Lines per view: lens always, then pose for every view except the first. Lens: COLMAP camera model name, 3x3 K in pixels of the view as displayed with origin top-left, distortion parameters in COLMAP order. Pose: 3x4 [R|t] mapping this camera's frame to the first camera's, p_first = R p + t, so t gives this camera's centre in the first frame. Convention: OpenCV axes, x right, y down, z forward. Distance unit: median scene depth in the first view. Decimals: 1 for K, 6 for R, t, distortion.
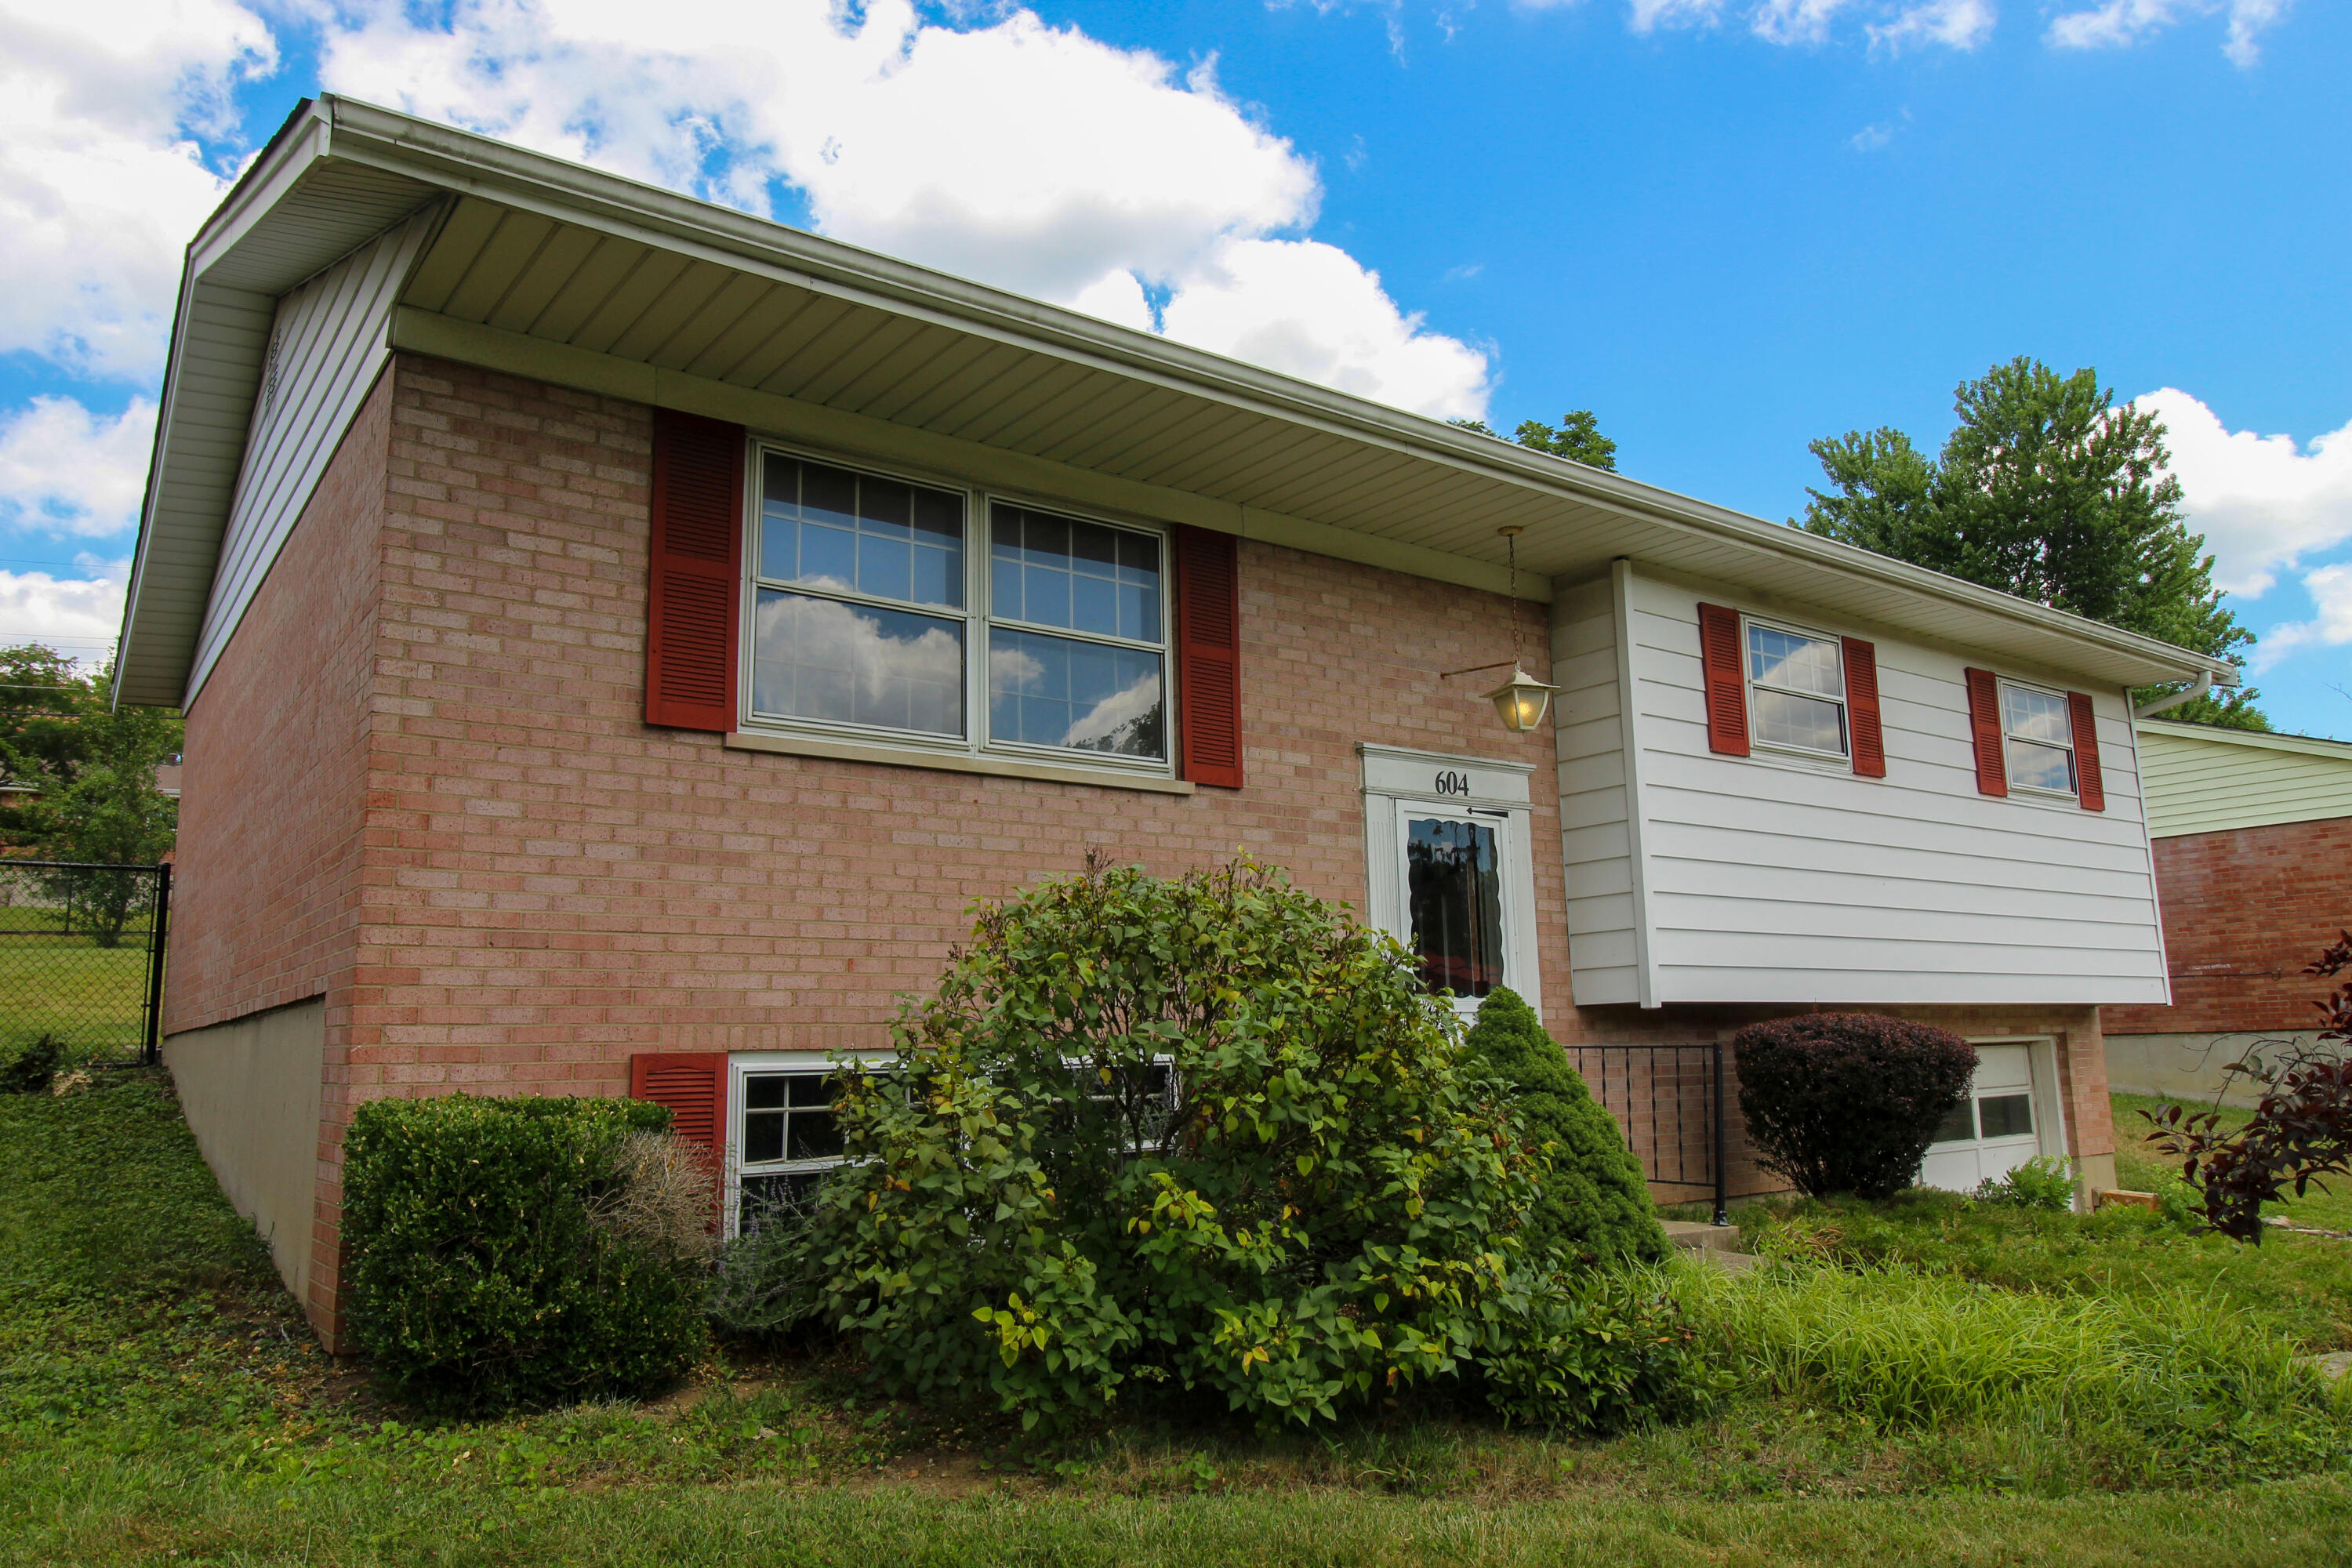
lens RADIAL K [[1642.9, 0, 1199.7], [0, 1642.9, 772.0], [0, 0, 1]] dist [-0.000640, -0.001409]
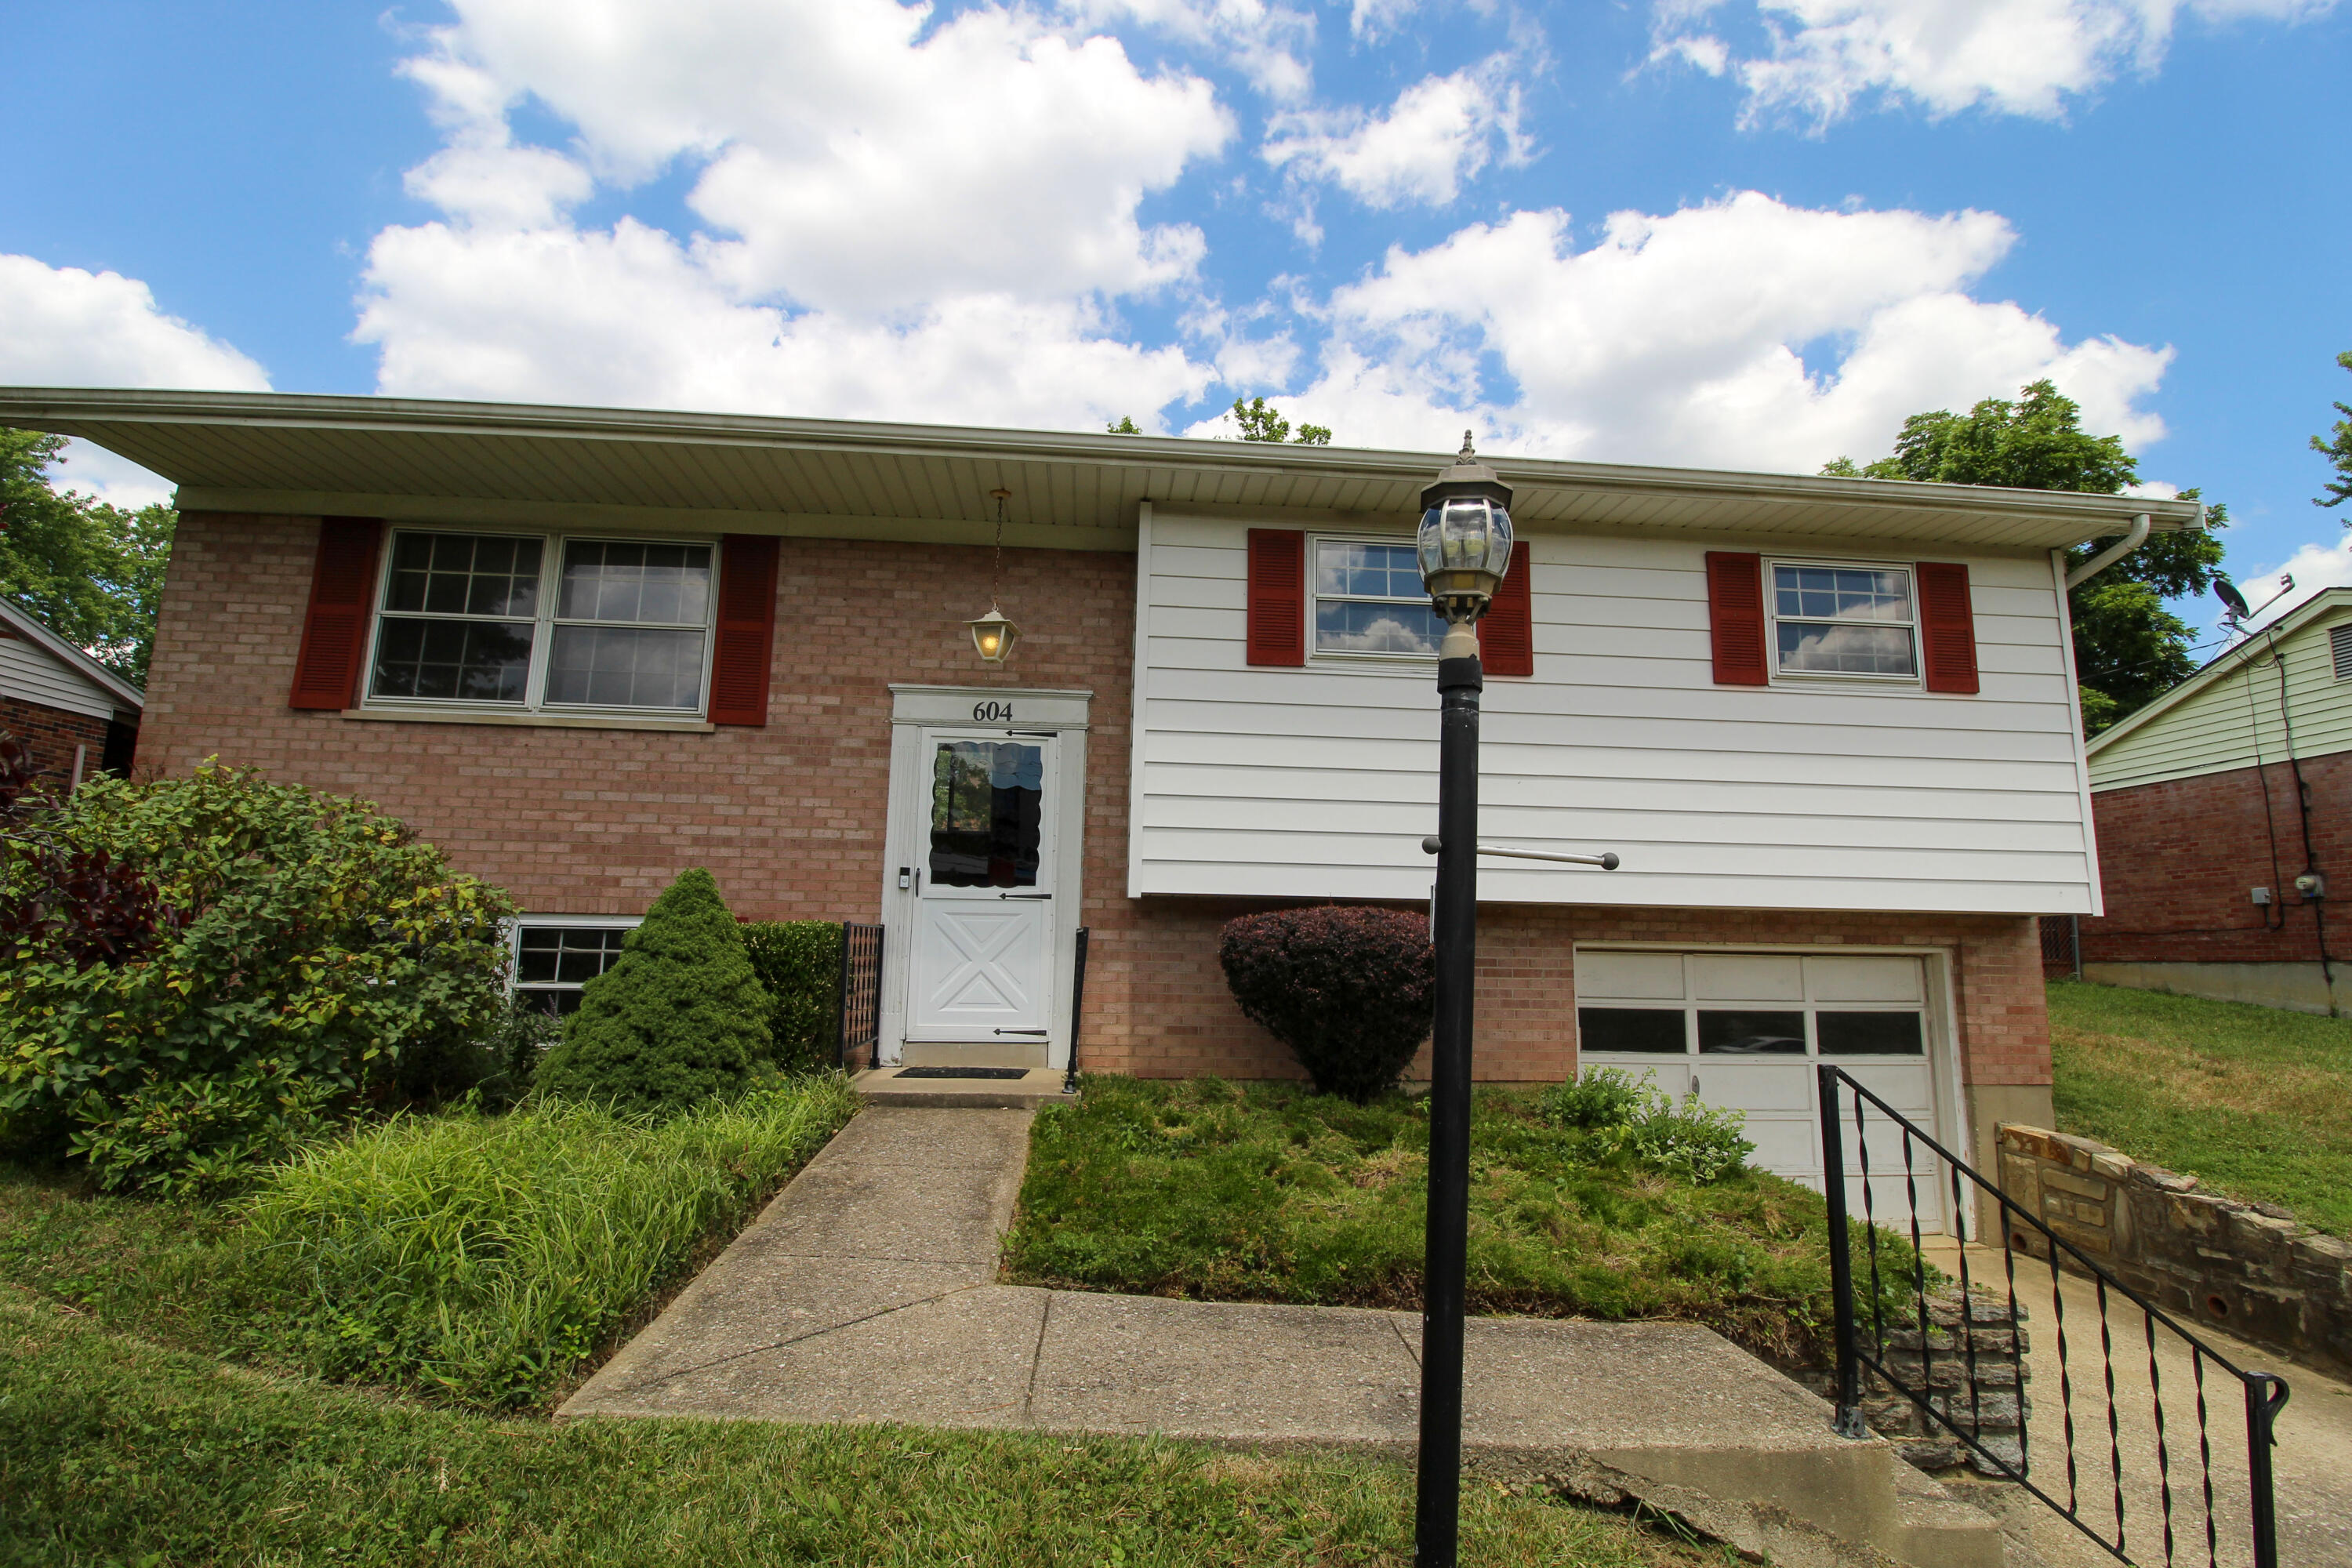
lens RADIAL K [[1083.2, 0, 1186.4], [0, 1083.2, 775.4], [0, 0, 1]] dist [-0.010461, -0.005696]
pose [[0.839052, -0.043027, -0.542347, 0.757648], [0.054678, 0.998490, 0.005375, 0.061876], [0.541297, -0.034164, 0.840137, 0.435346]]
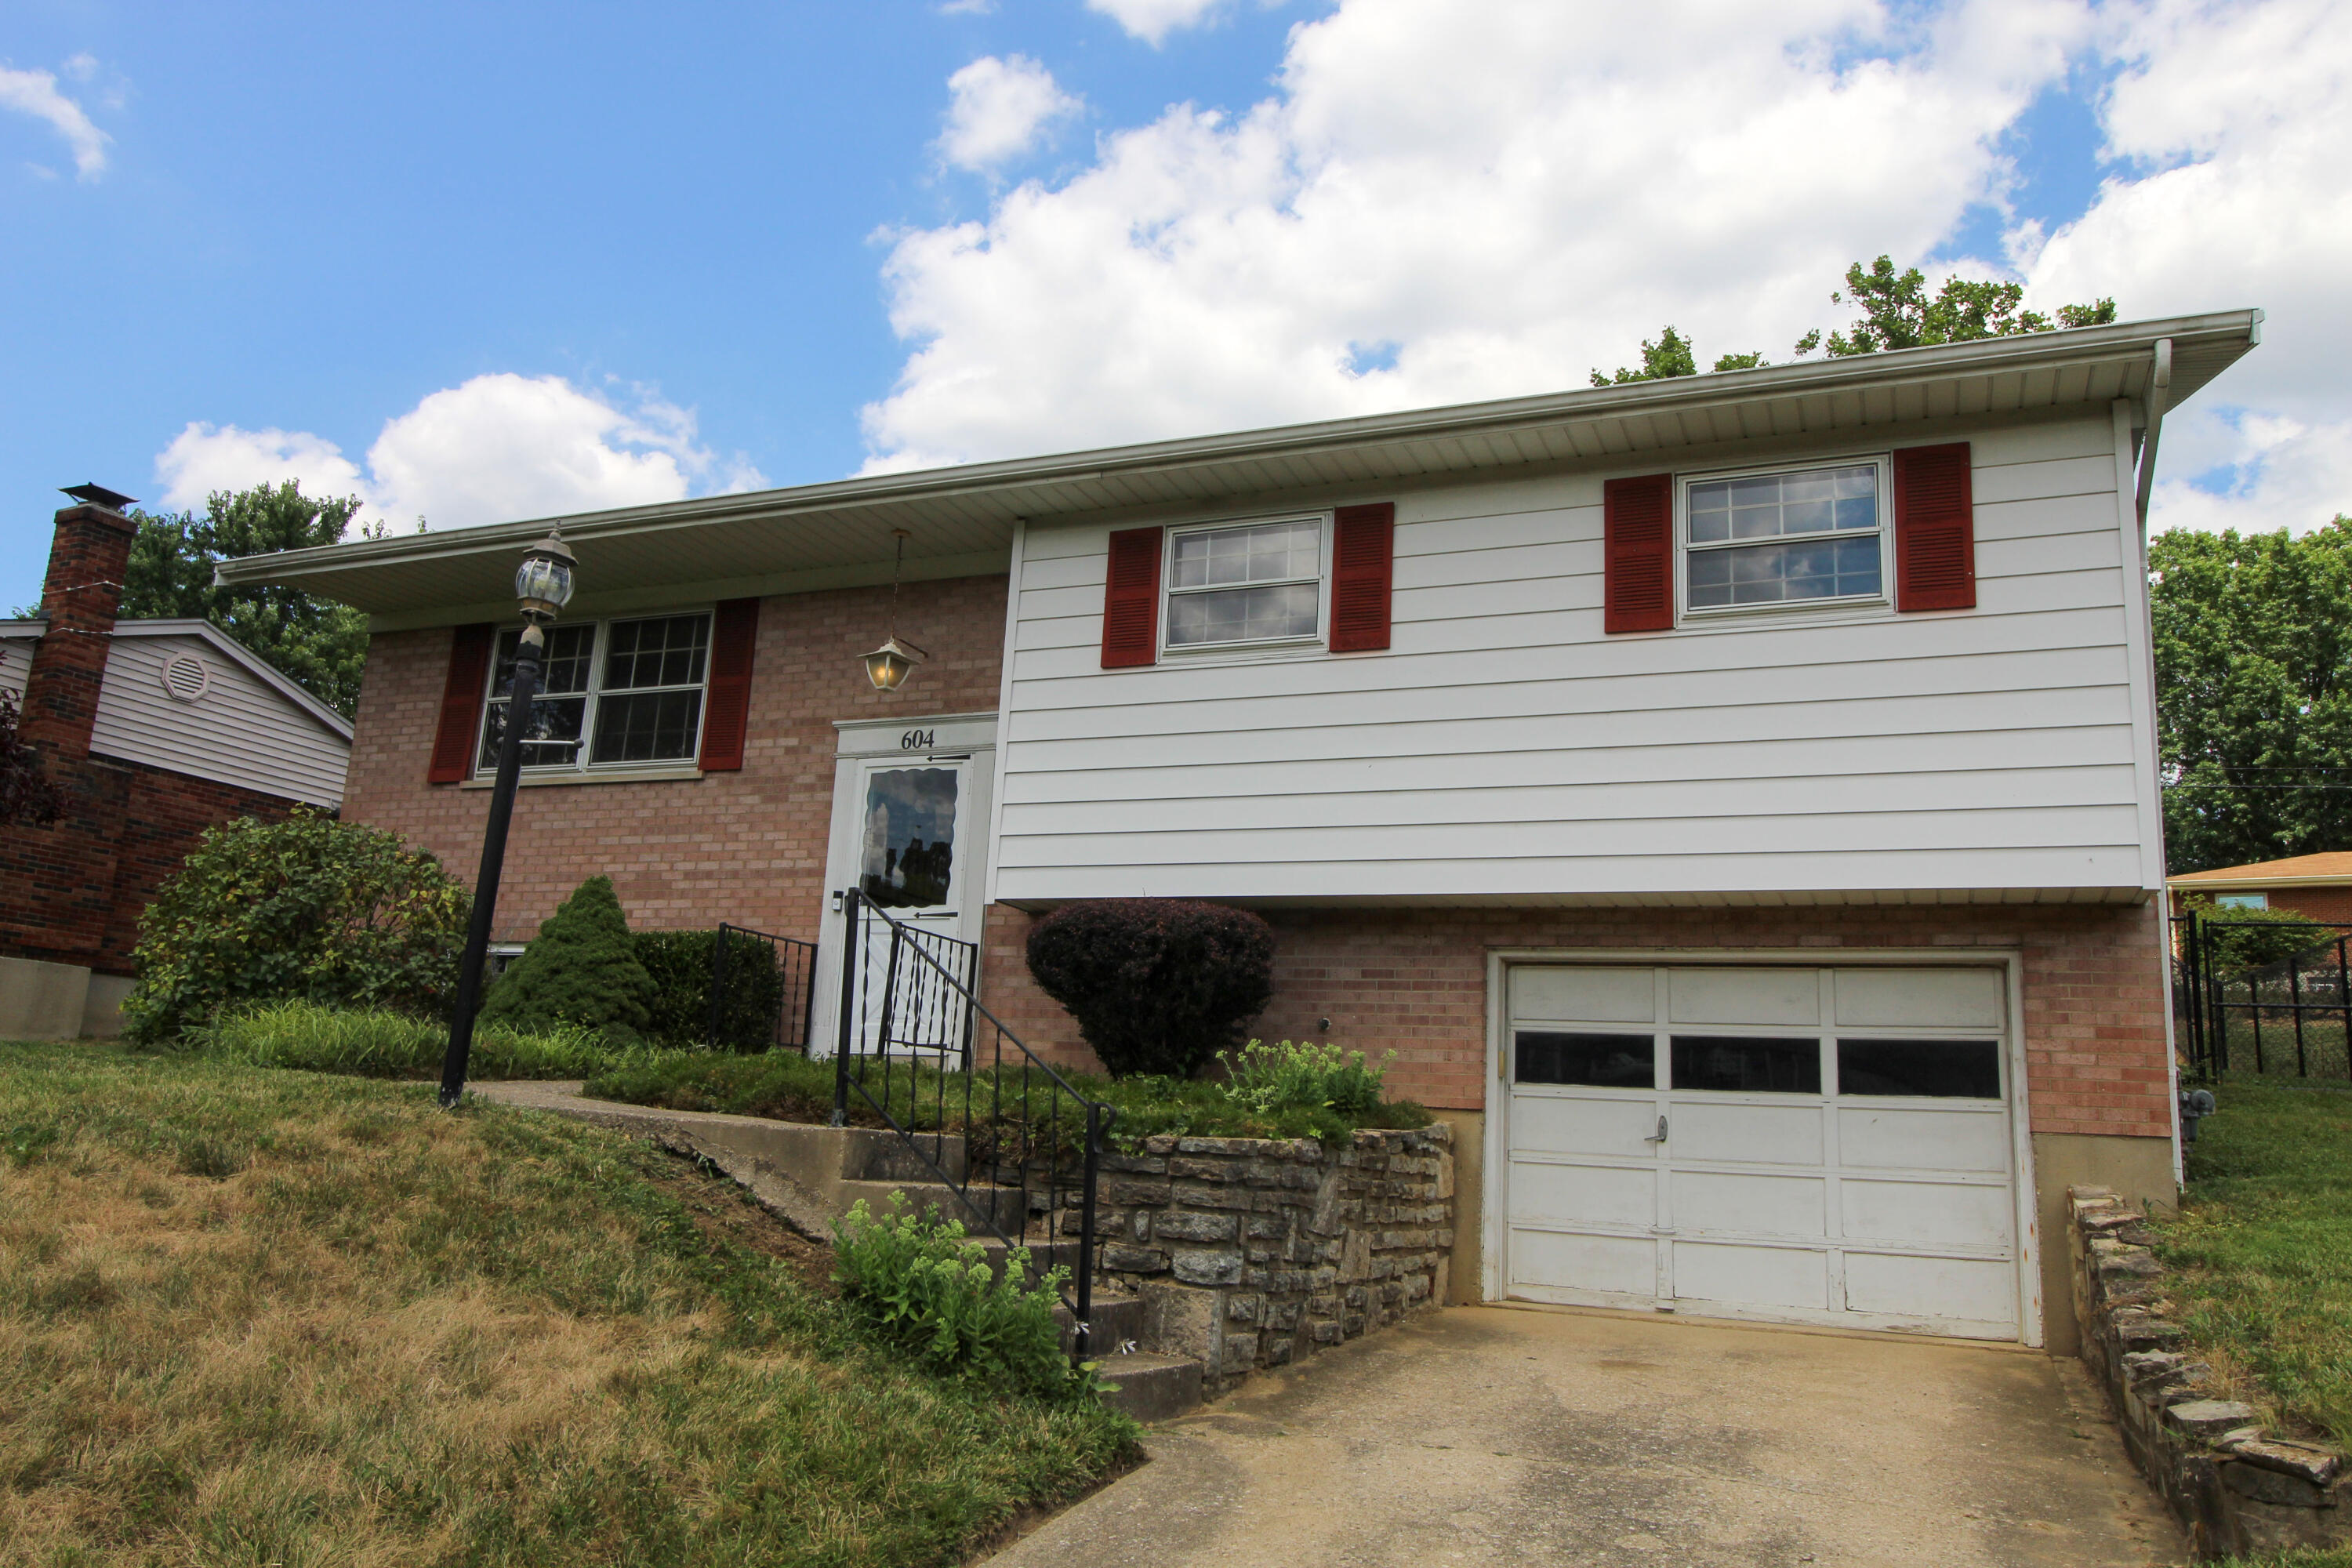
lens RADIAL K [[1704.9, 0, 1167.7], [0, 1704.9, 770.6], [0, 0, 1]] dist [0.004632, 0.004772]
pose [[0.491948, -0.141320, -0.859079, 1.462361], [0.089222, 0.989726, -0.111719, 0.206980], [0.866041, -0.021688, 0.499503, 0.554375]]
